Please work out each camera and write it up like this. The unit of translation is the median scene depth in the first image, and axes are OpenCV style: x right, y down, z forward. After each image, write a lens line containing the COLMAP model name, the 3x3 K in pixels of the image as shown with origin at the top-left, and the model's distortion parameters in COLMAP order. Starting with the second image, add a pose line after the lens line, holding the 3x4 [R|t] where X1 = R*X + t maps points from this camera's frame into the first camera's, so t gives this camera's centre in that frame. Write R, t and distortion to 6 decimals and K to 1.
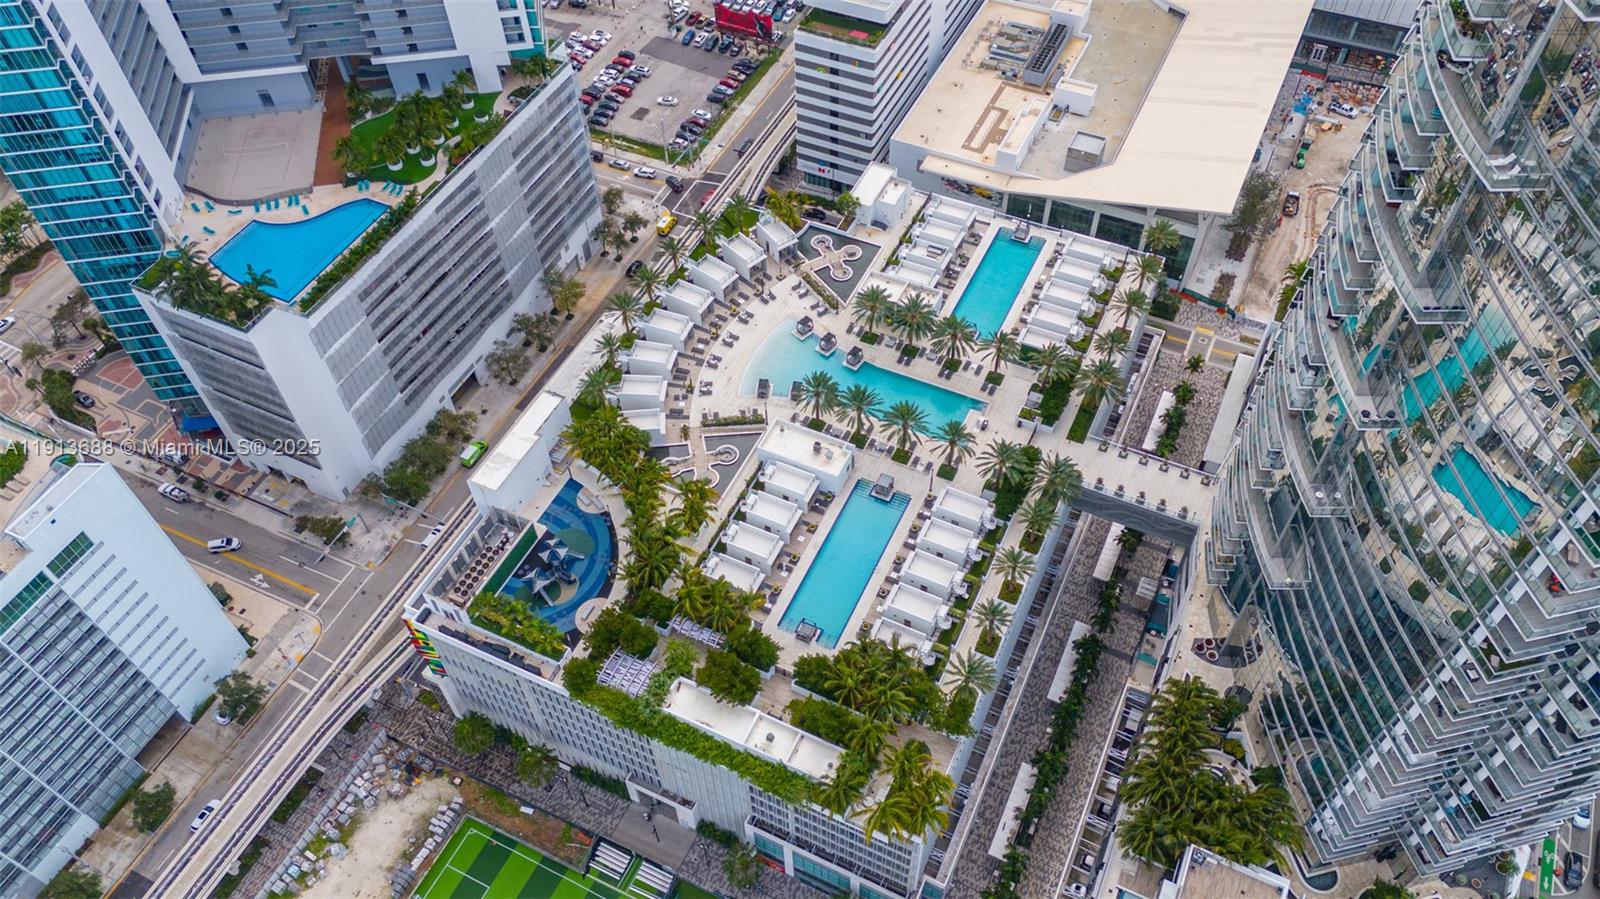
lens RADIAL K [[1138.8, 0, 800.0], [0, 1138.8, 449.5], [0, 0, 1]] dist [0.007956, 0.004225]
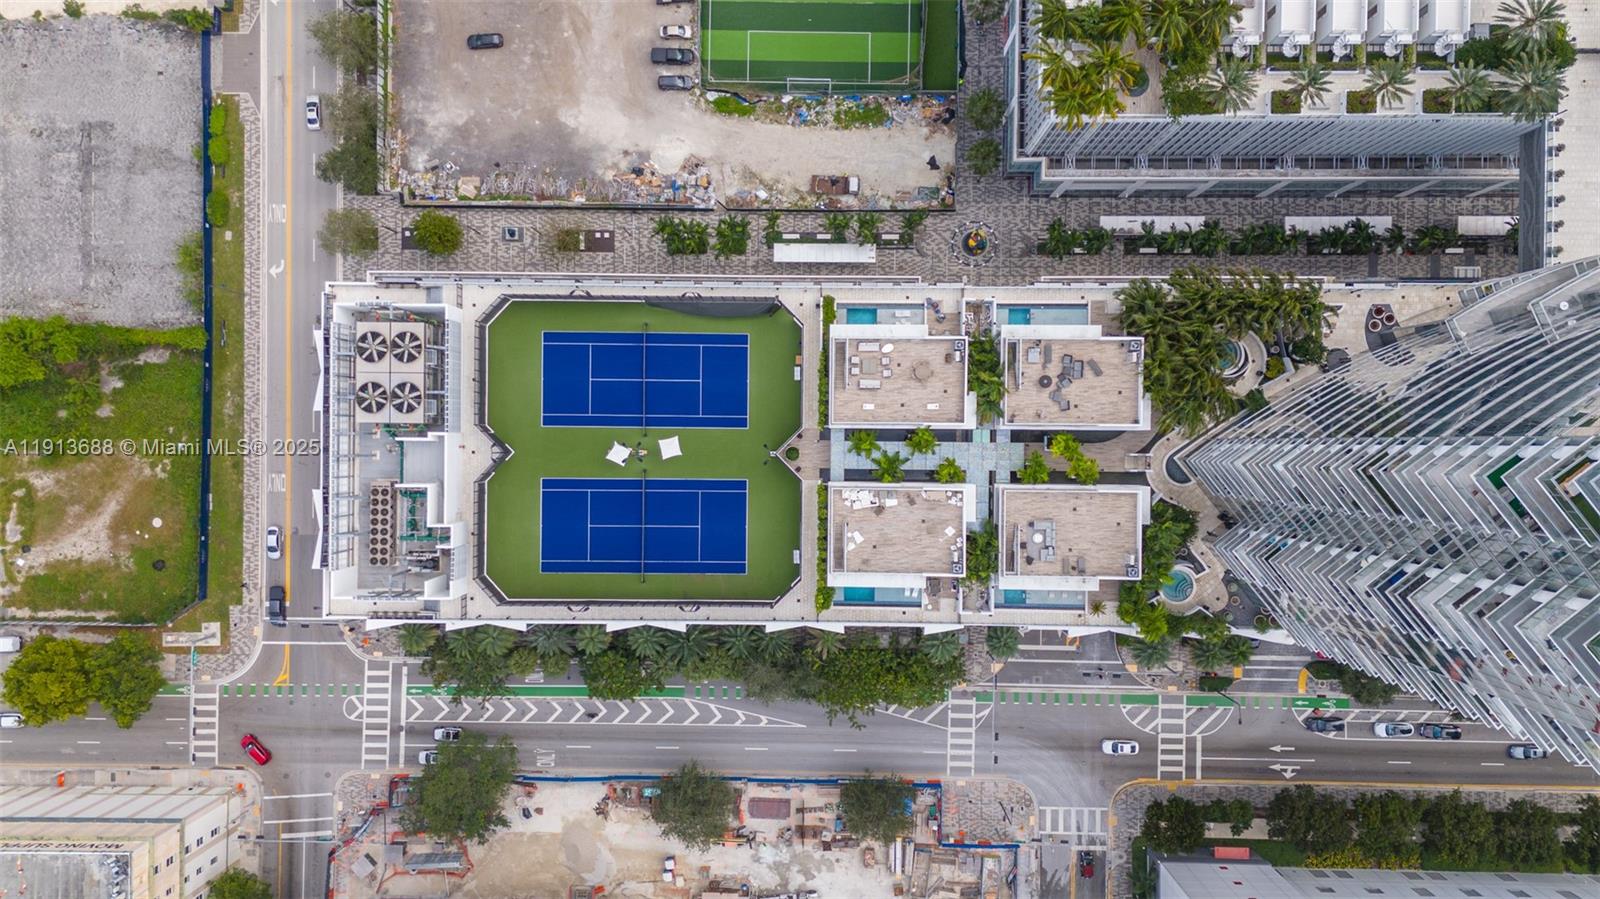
lens RADIAL K [[1138.8, 0, 800.0], [0, 1138.8, 449.5], [0, 0, 1]] dist [0.007956, 0.004225]
pose [[0.426874, 0.904279, 0.007620, 0.244146], [-0.682190, 0.316480, 0.659134, -0.079818], [0.593629, -0.286565, 0.751987, -0.004291]]
